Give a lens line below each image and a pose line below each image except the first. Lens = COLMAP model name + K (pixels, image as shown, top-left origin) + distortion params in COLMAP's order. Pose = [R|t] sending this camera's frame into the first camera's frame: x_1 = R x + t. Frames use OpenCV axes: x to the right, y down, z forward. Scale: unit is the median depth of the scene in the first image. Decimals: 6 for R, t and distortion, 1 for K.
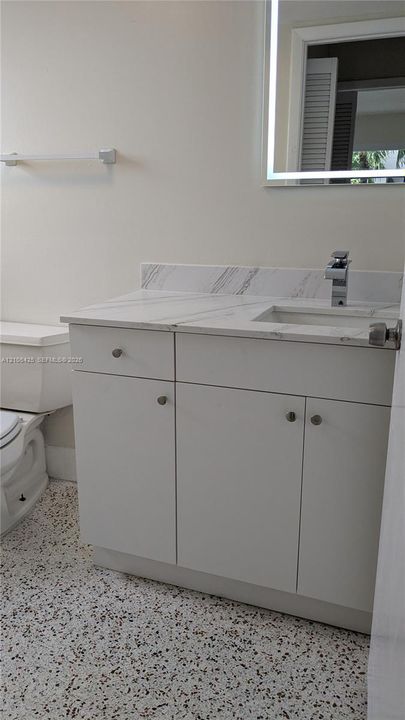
lens RADIAL K [[564.4, 0, 196.0], [0, 564.4, 350.0], [0, 0, 1]] dist [0.052558, -0.086458]
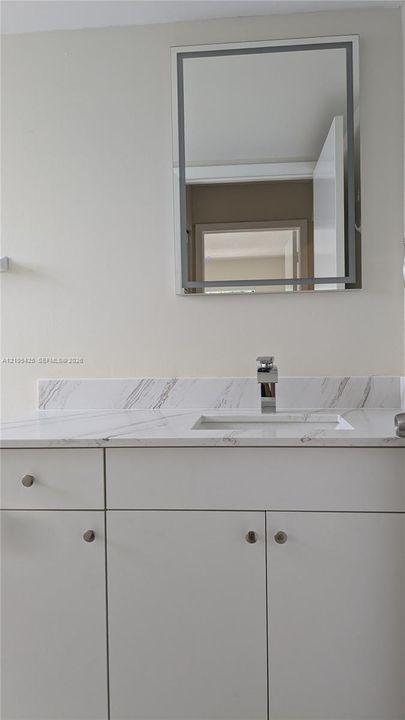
lens RADIAL K [[564.4, 0, 209.3], [0, 564.4, 347.0], [0, 0, 1]] dist [0.052558, -0.086458]
pose [[0.958046, -0.011728, 0.286374, -0.119841], [0.081901, 0.968703, -0.234322, 0.030643], [-0.274663, 0.247946, 0.929023, 0.130208]]
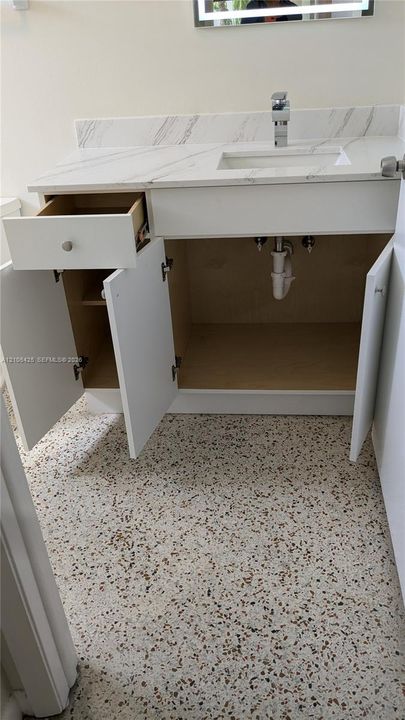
lens RADIAL K [[564.4, 0, 202.6], [0, 564.4, 348.9], [0, 0, 1]] dist [0.052558, -0.086458]
pose [[0.960968, -0.179245, 0.210741, -0.206121], [0.119741, 0.956160, 0.267245, -0.015893], [-0.249405, -0.231580, 0.940302, -0.087259]]
